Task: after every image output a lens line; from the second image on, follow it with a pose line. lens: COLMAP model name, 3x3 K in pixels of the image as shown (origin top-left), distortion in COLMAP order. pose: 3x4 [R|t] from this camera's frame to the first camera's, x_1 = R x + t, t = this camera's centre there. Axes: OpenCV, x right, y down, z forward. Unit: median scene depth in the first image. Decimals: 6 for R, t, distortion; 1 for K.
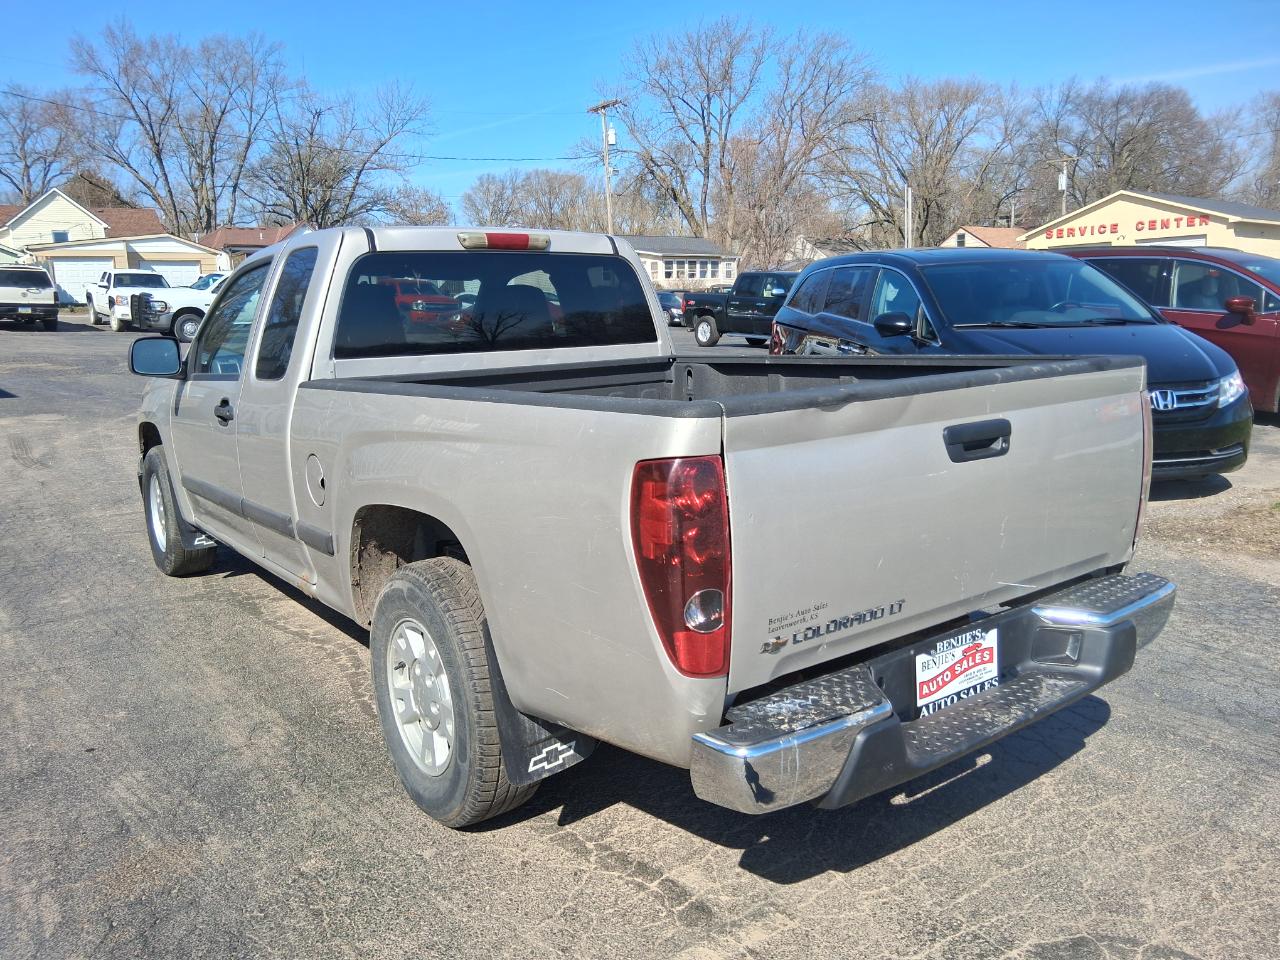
lens RADIAL K [[968.4, 0, 627.2], [0, 968.4, 475.9], [0, 0, 1]] dist [0.093177, -0.155566]
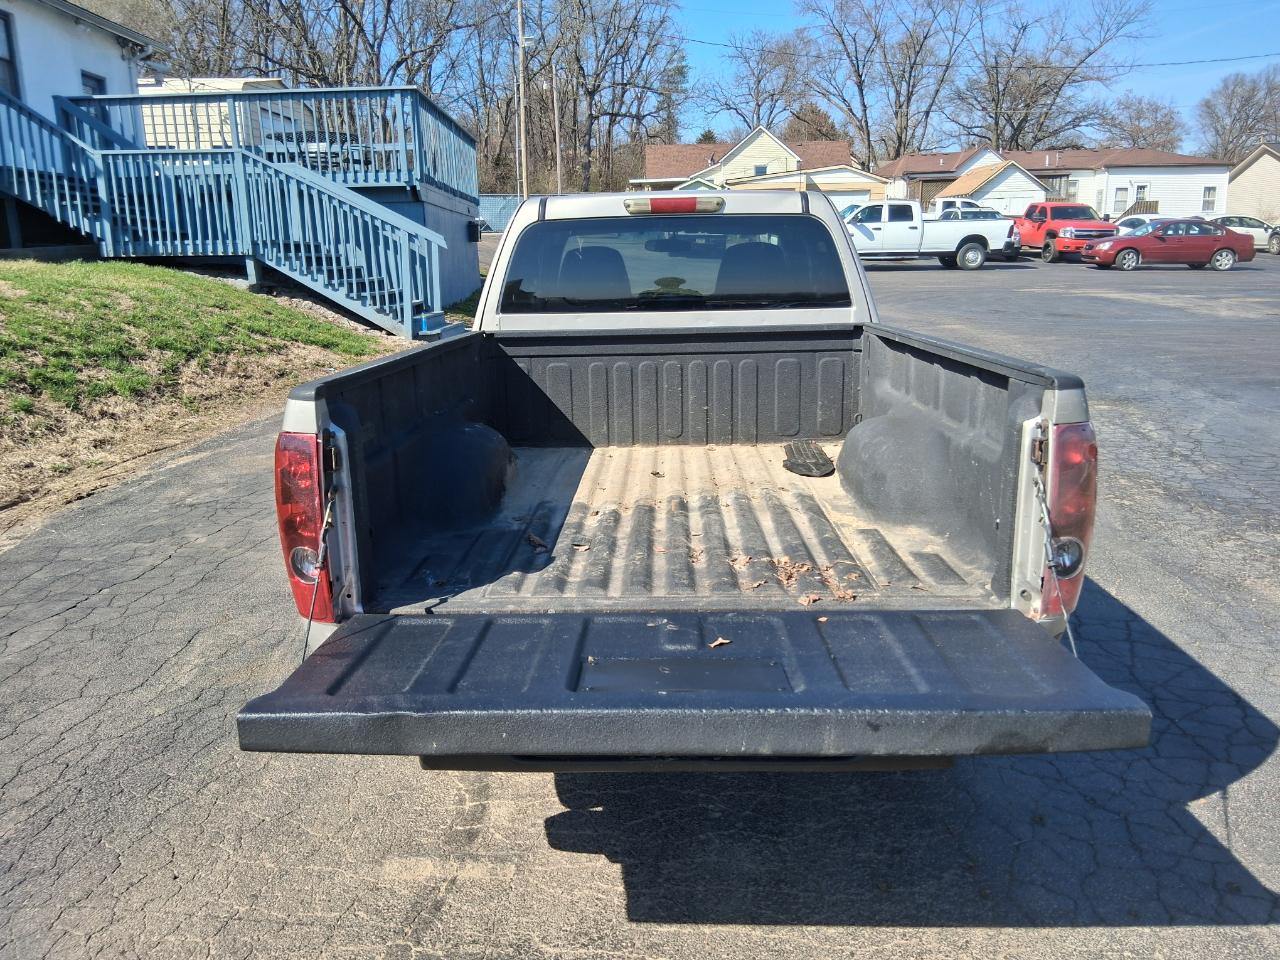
lens RADIAL K [[968.4, 0, 627.2], [0, 968.4, 475.9], [0, 0, 1]] dist [0.093177, -0.155566]
pose [[0.785494, 0.153997, -0.599403, 0.447471], [-0.109773, 0.987857, 0.109945, -0.057708], [0.609056, -0.020563, 0.792861, 0.124984]]
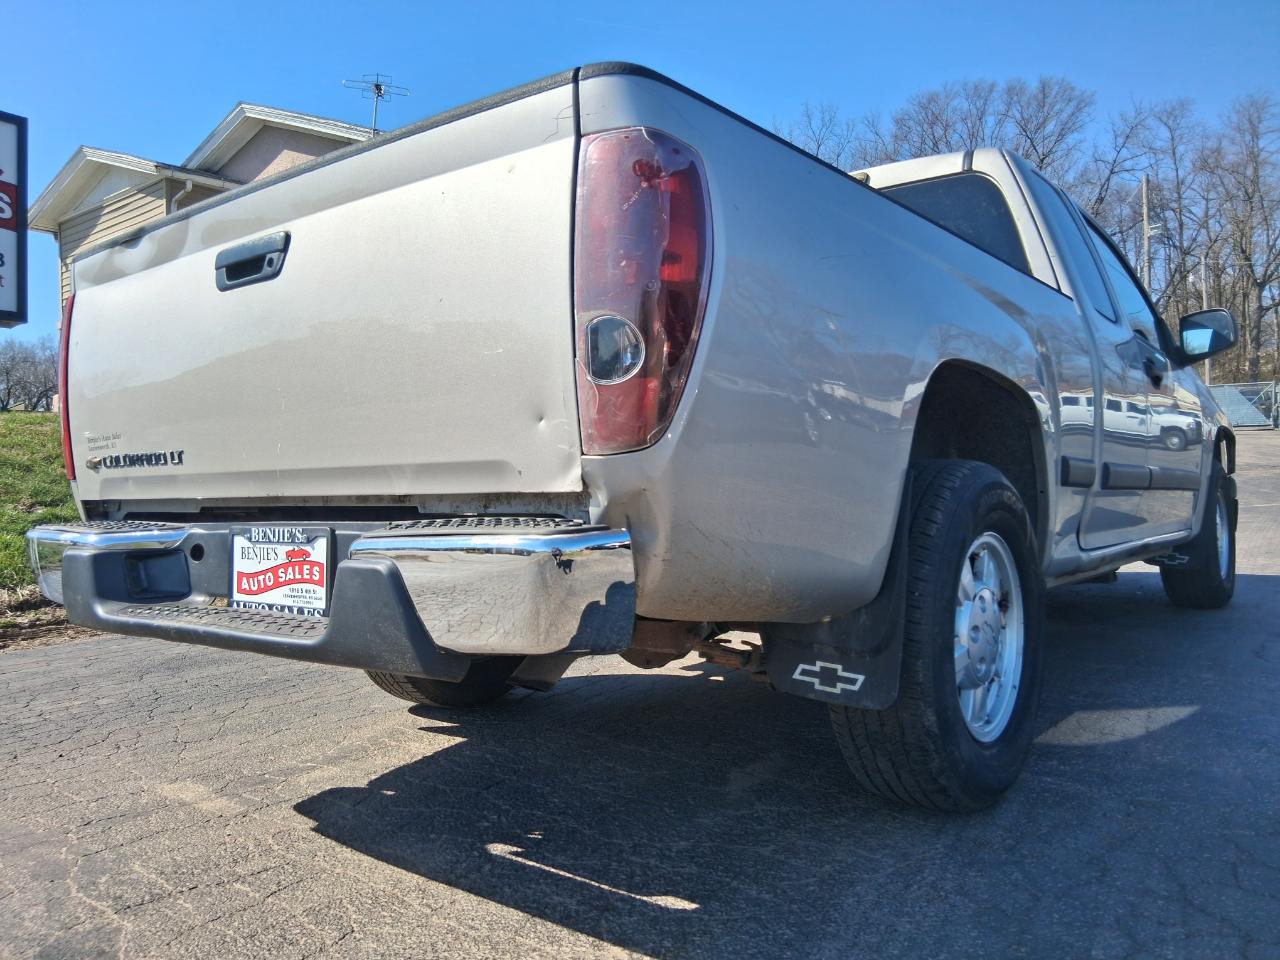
lens RADIAL K [[962.1, 0, 622.9], [0, 962.1, 473.6], [0, 0, 1]] dist [0.096350, -0.157461]
pose [[0.268876, 0.017581, -0.963014, 0.612571], [-0.149078, 0.988544, -0.023576, 0.053627], [0.951568, 0.149903, 0.268417, 0.564414]]
